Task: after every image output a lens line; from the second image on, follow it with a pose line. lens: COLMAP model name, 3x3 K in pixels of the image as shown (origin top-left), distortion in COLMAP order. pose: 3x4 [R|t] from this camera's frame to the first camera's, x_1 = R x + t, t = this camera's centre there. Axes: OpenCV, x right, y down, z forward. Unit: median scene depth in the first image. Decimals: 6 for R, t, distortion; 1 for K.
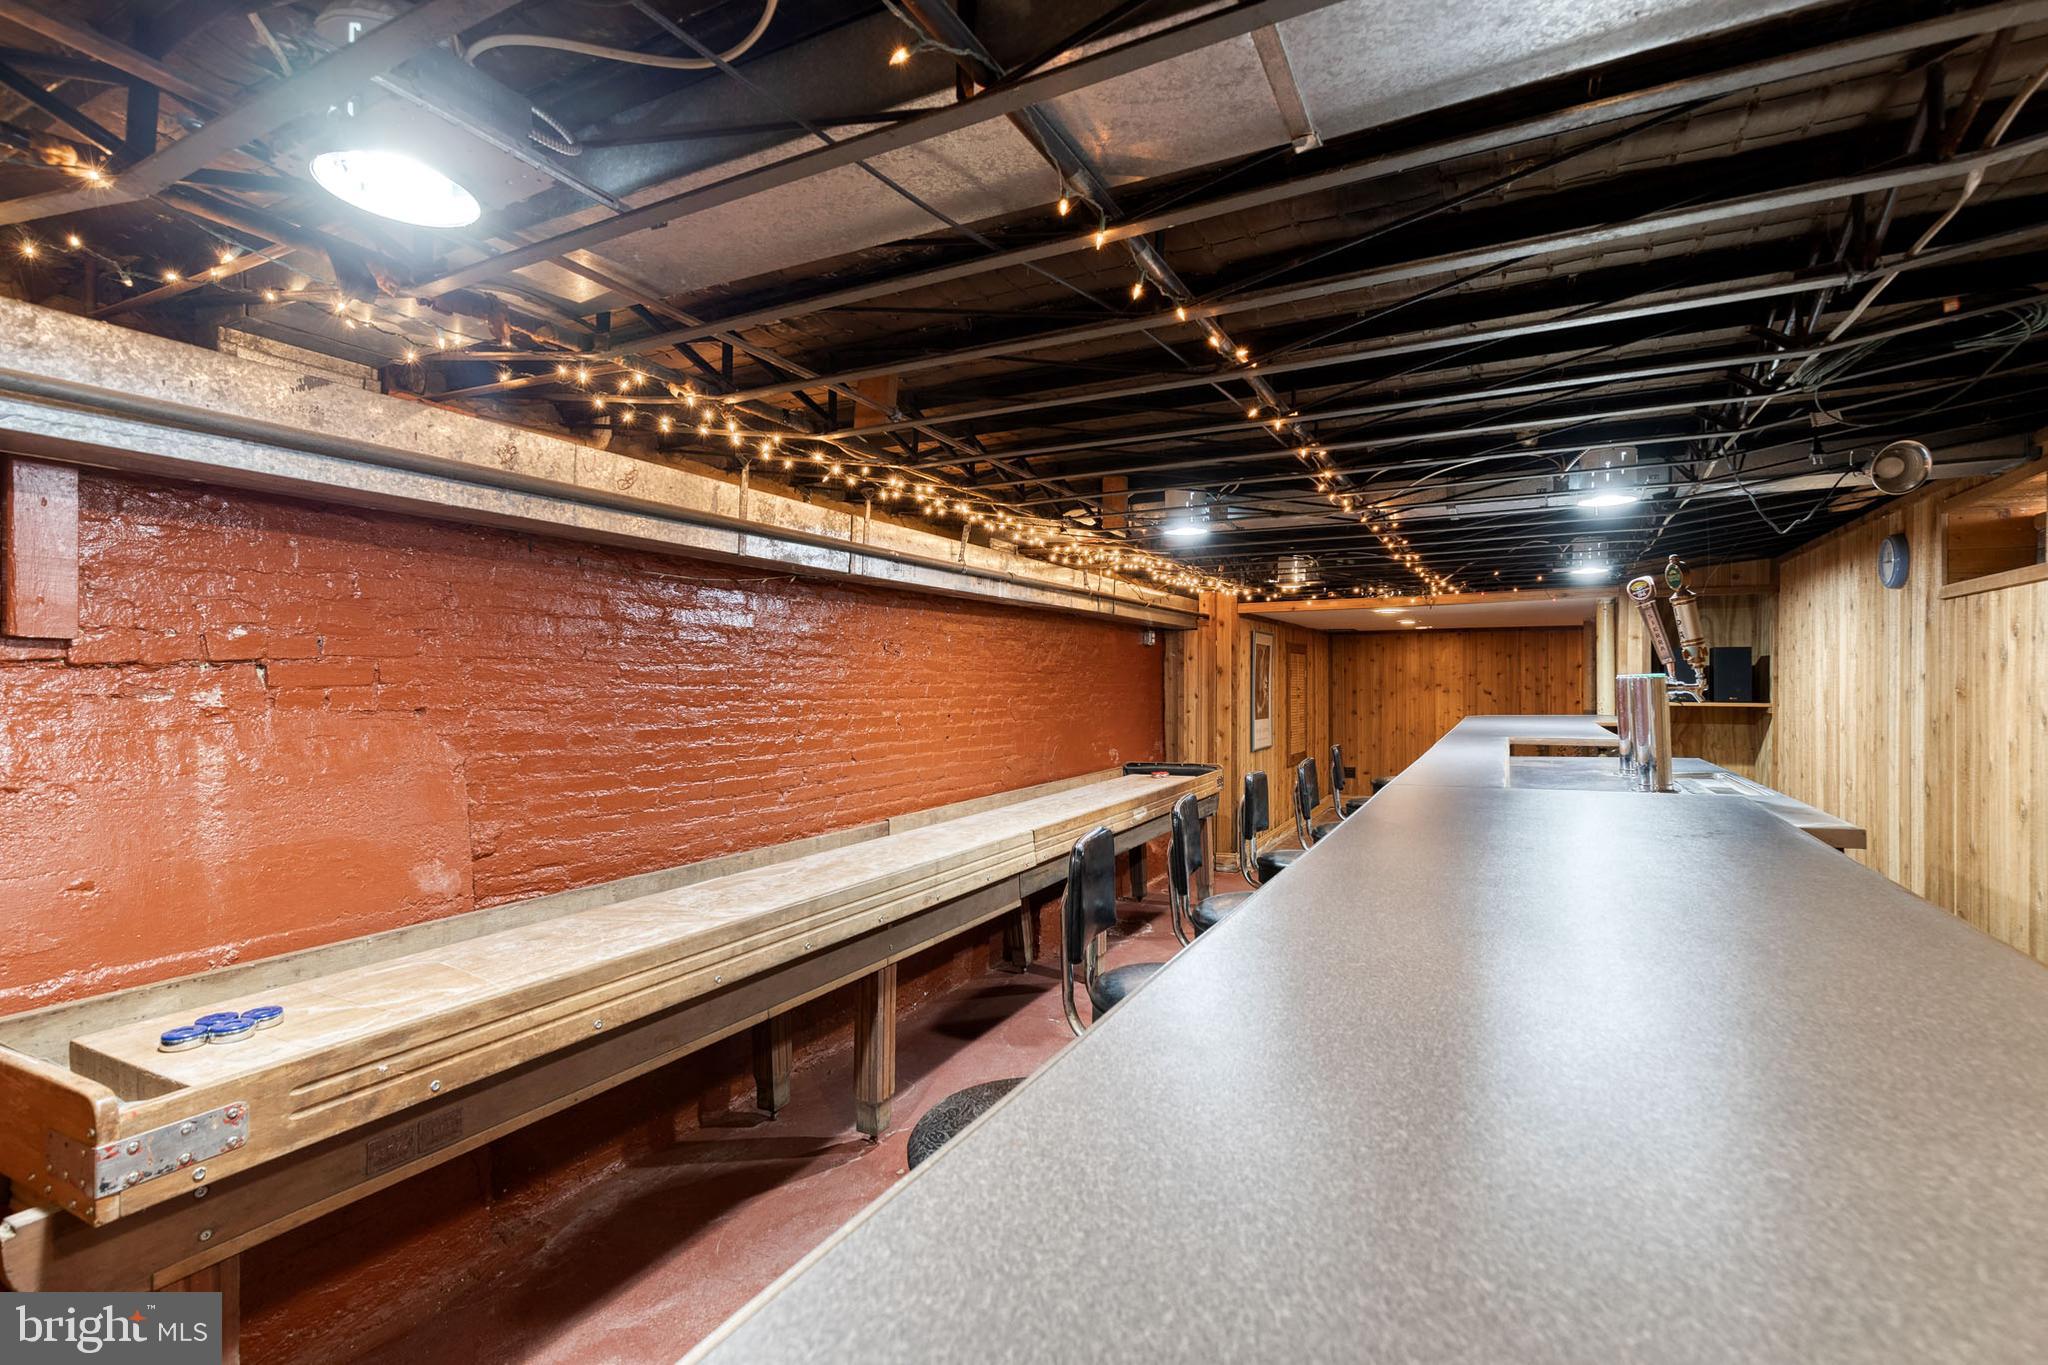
lens RADIAL K [[920.0, 0, 1026.0], [0, 920.0, 691.4], [0, 0, 1]] dist [0.008383, -0.001705]
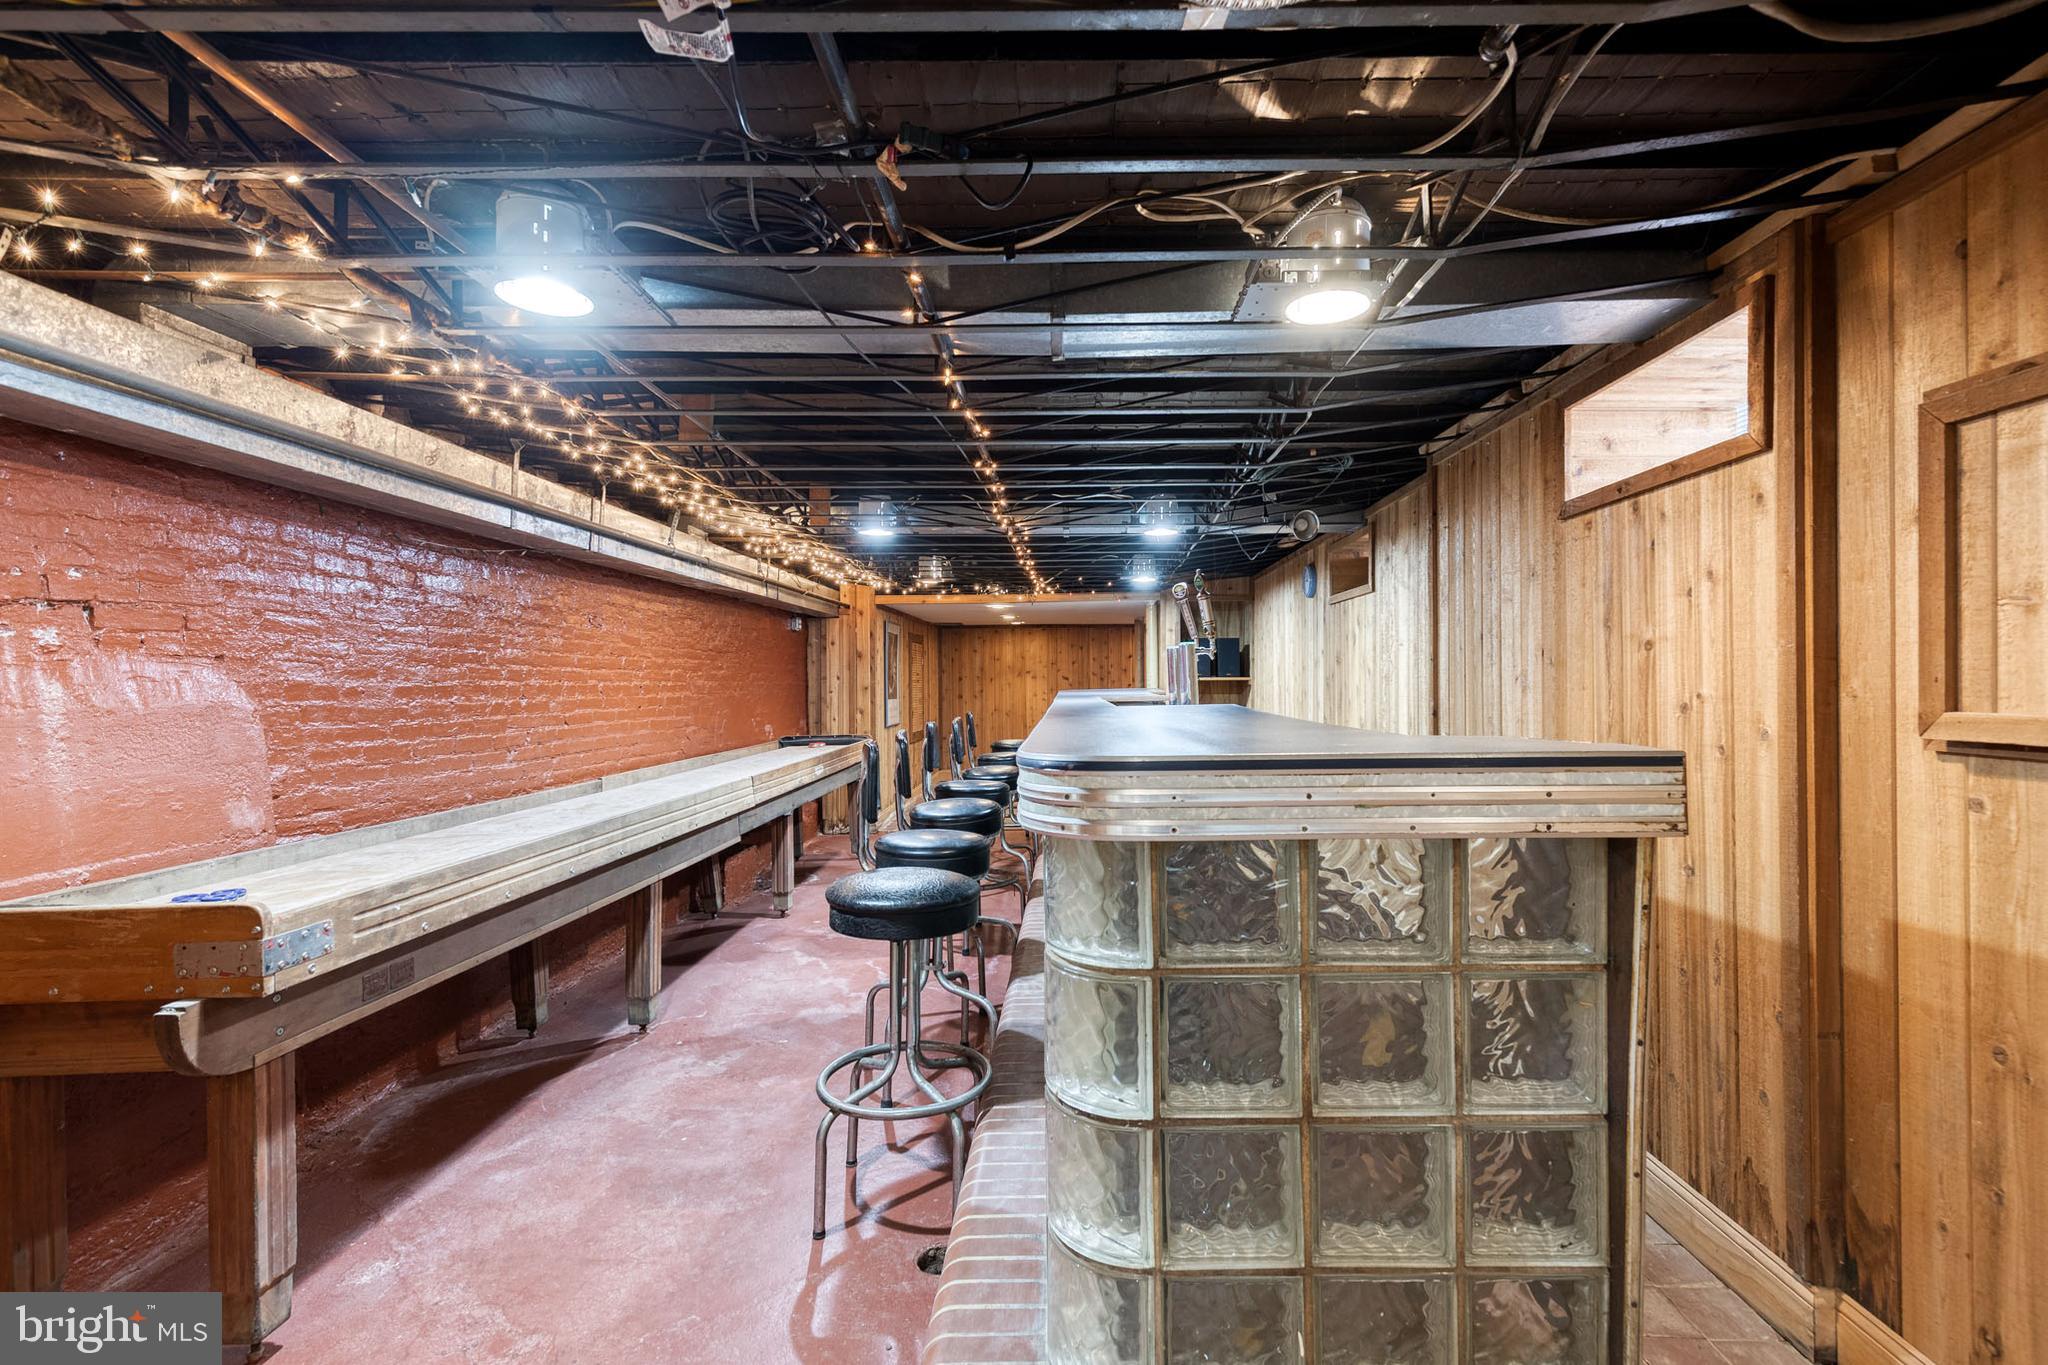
lens RADIAL K [[920.0, 0, 1035.3], [0, 920.0, 682.1], [0, 0, 1]] dist [0.008383, -0.001705]
pose [[0.902606, -0.003505, 0.430453, -0.213835], [0.006193, 0.999969, -0.004842, 0.047256], [-0.430423, 0.007037, 0.902600, -0.281486]]
